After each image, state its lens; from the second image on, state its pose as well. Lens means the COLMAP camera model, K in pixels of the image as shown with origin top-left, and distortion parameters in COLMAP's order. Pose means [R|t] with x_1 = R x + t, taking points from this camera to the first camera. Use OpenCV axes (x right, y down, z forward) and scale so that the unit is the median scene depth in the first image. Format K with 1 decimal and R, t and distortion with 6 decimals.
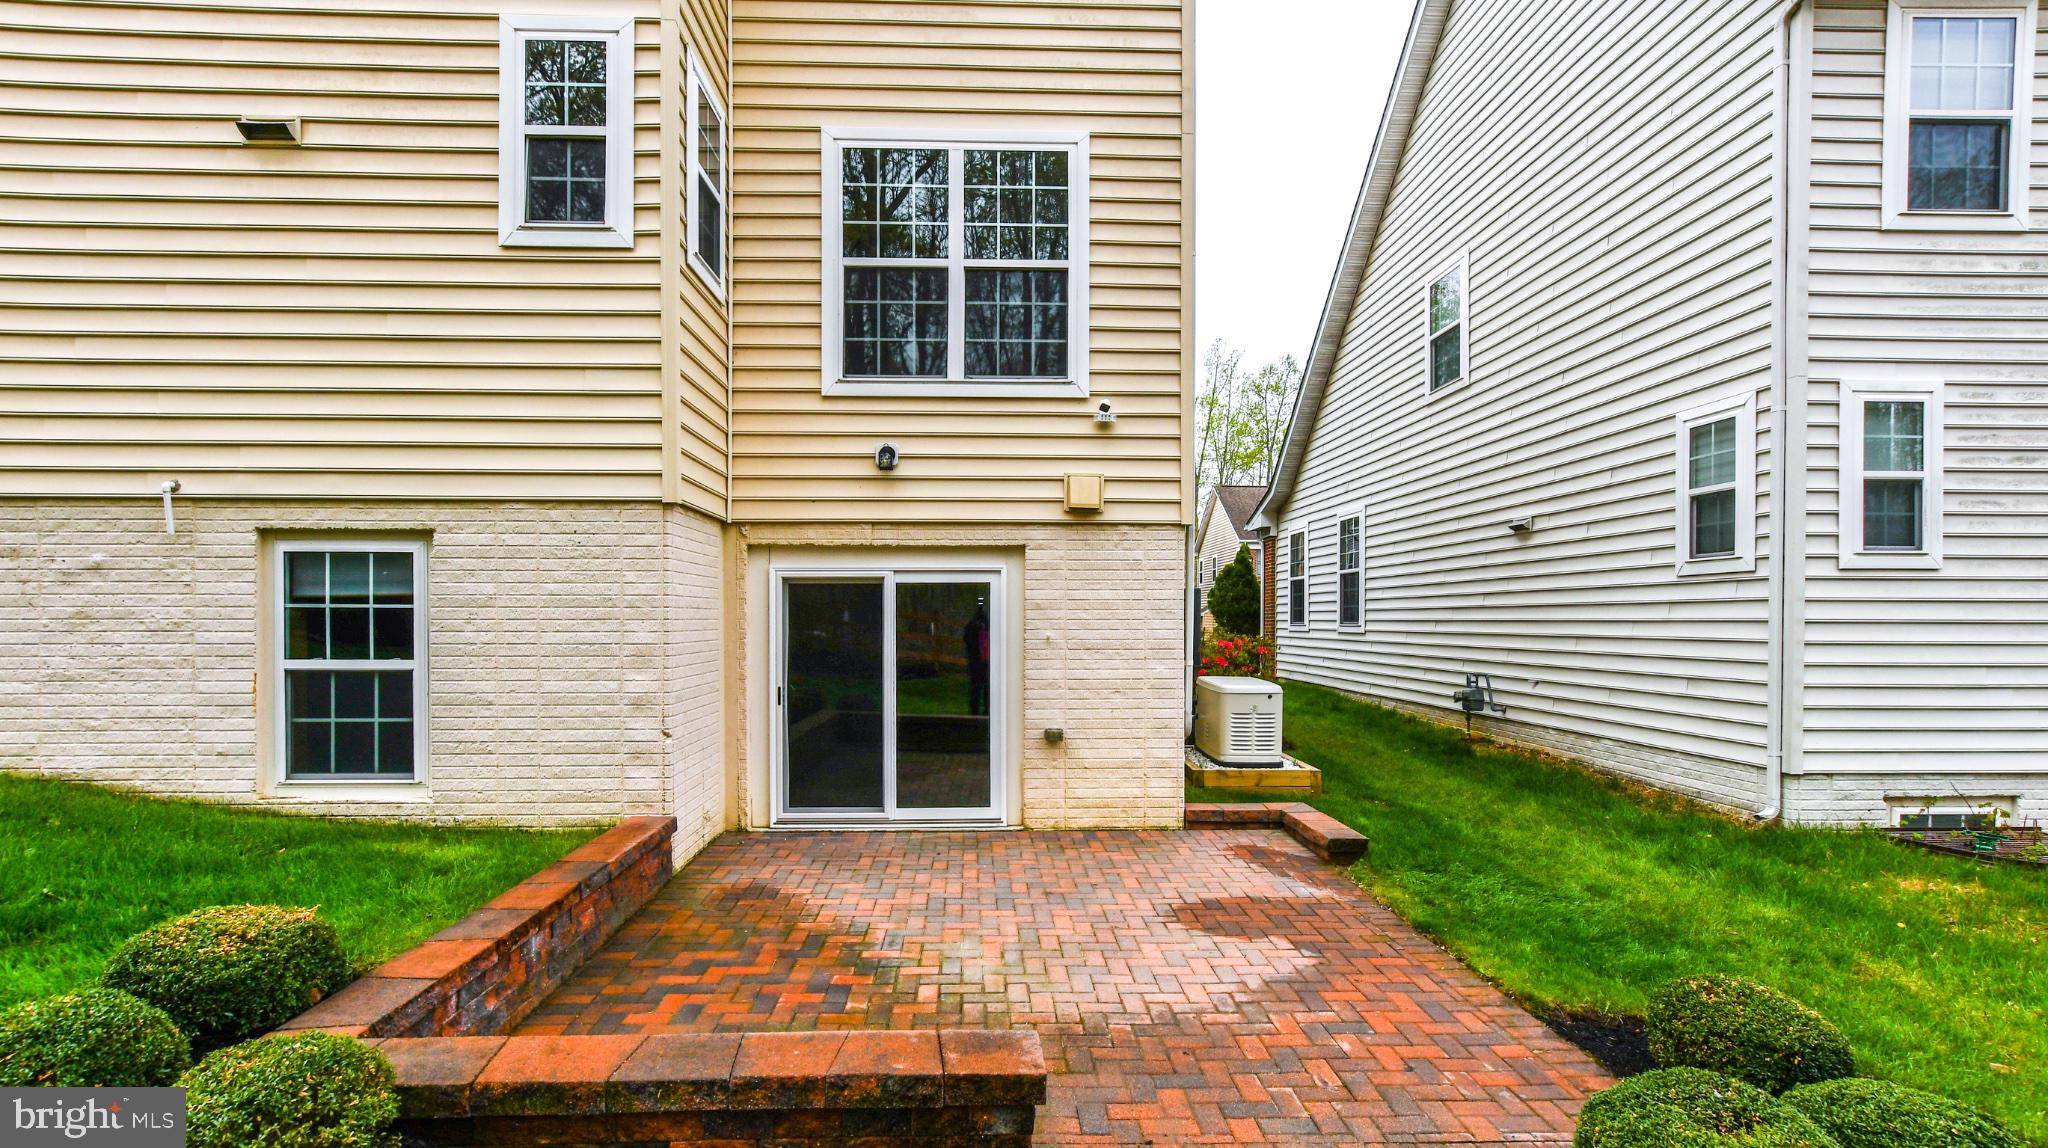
lens RADIAL K [[910.4, 0, 1008.9], [0, 910.4, 624.8], [0, 0, 1]] dist [-0.003594, 0.000211]
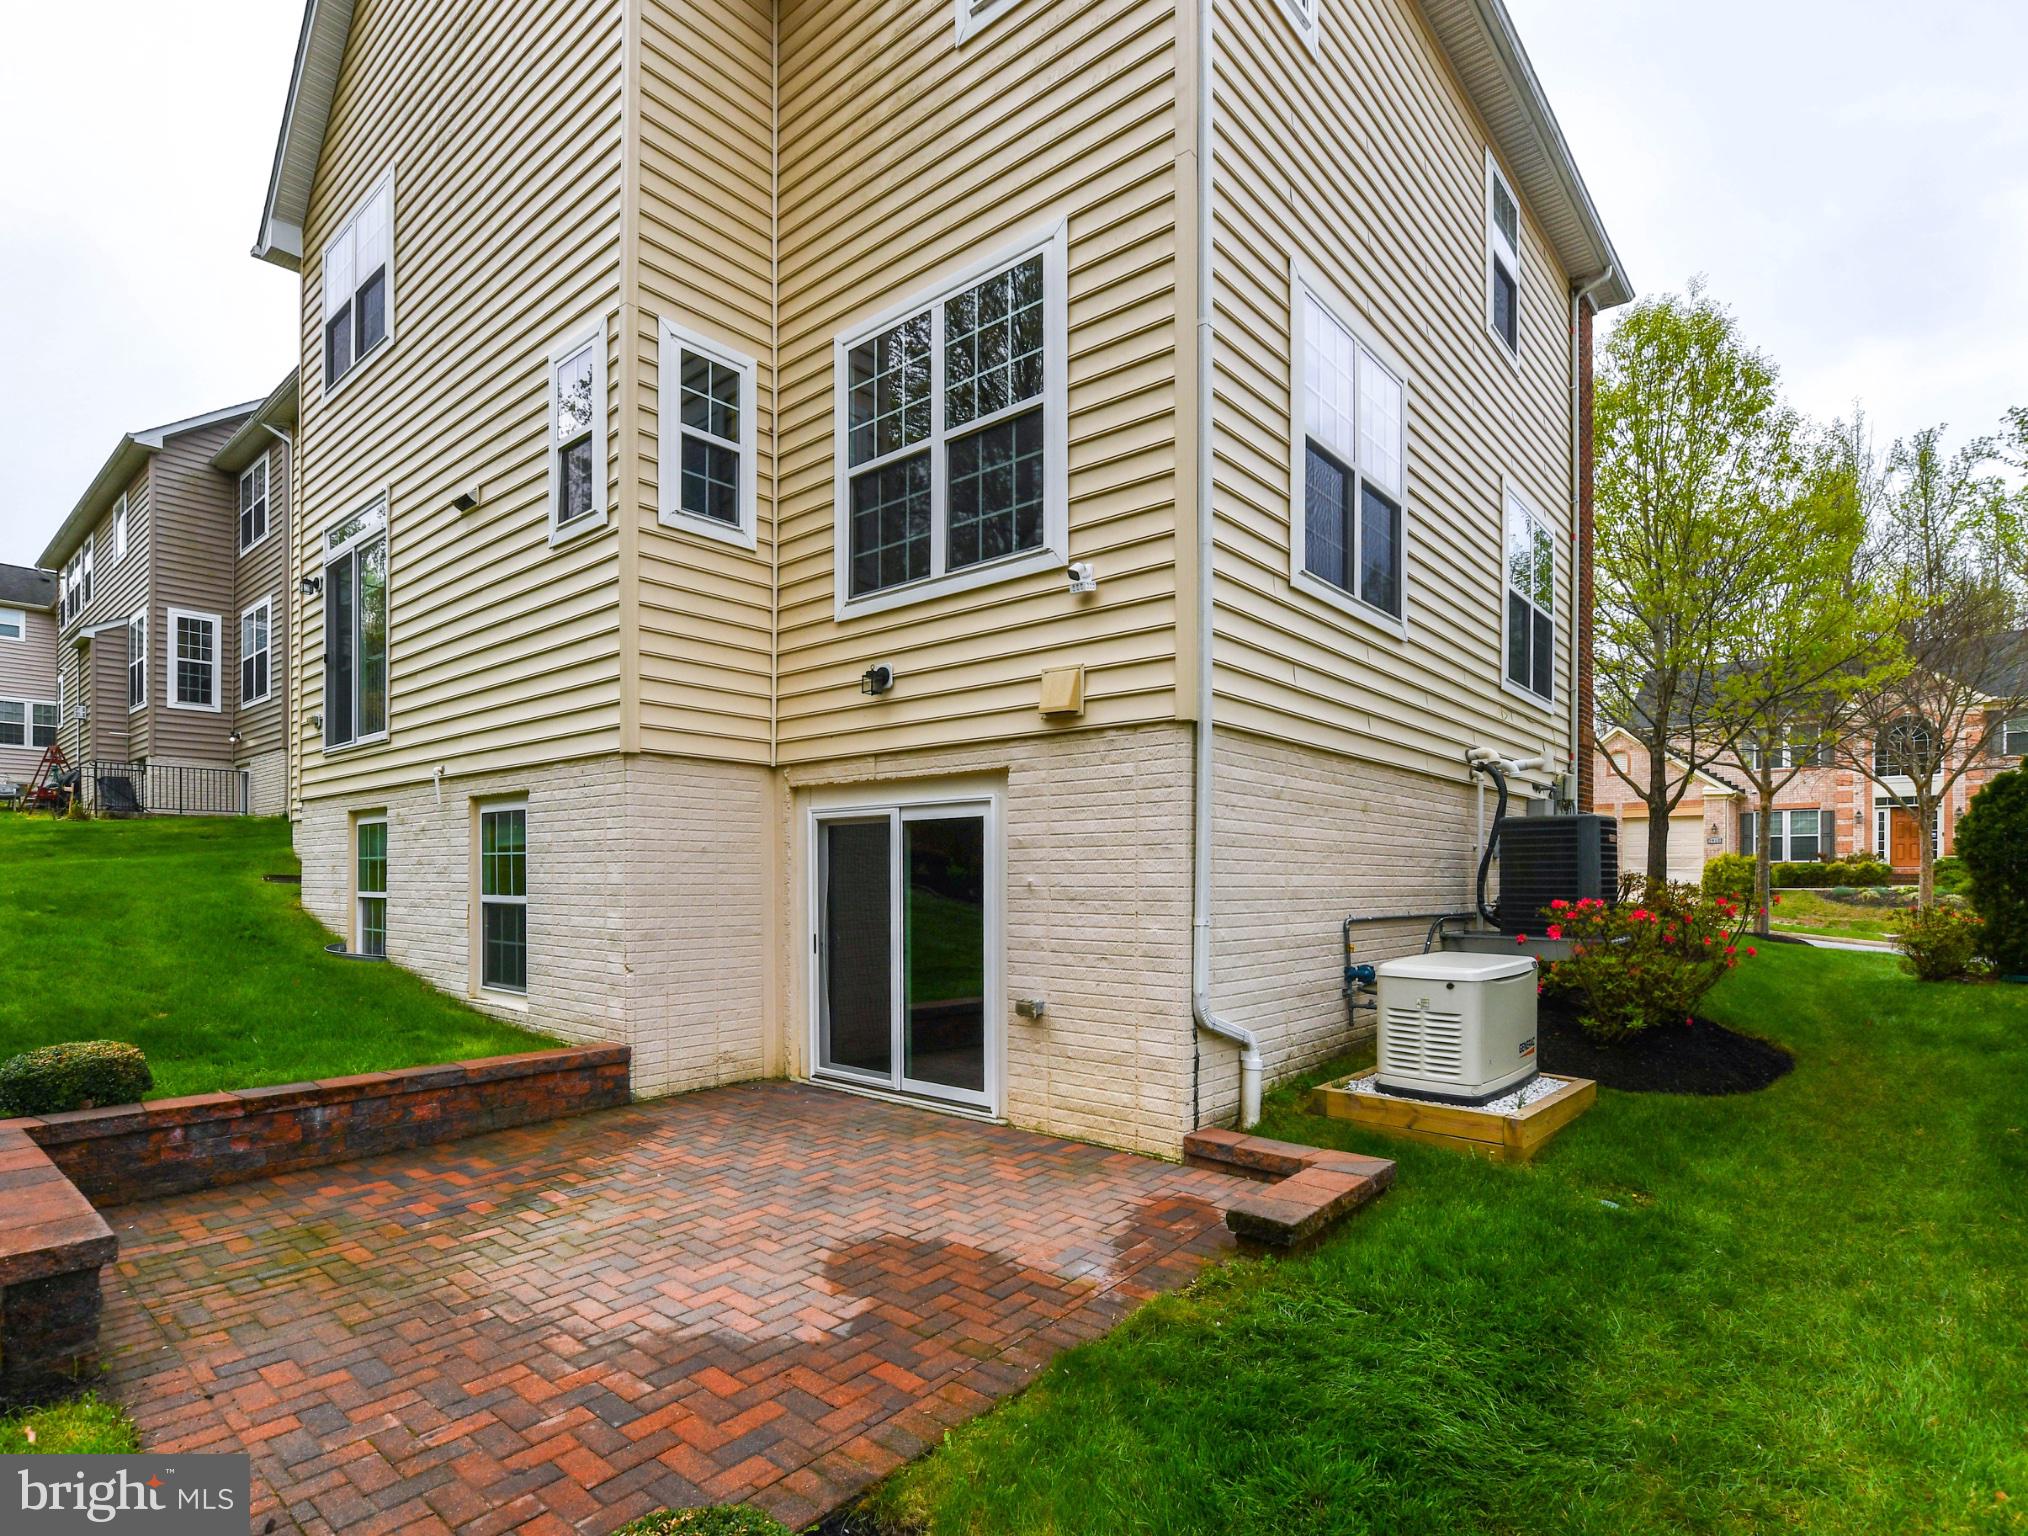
lens RADIAL K [[1039.4, 0, 971.8], [0, 1039.4, 875.9], [0, 0, 1]] dist [-0.007138, -0.002354]
pose [[0.722147, -0.000122, -0.691740, 0.627271], [-0.005385, 0.999969, -0.005799, 0.012890], [0.691719, 0.007913, 0.722123, 0.327098]]
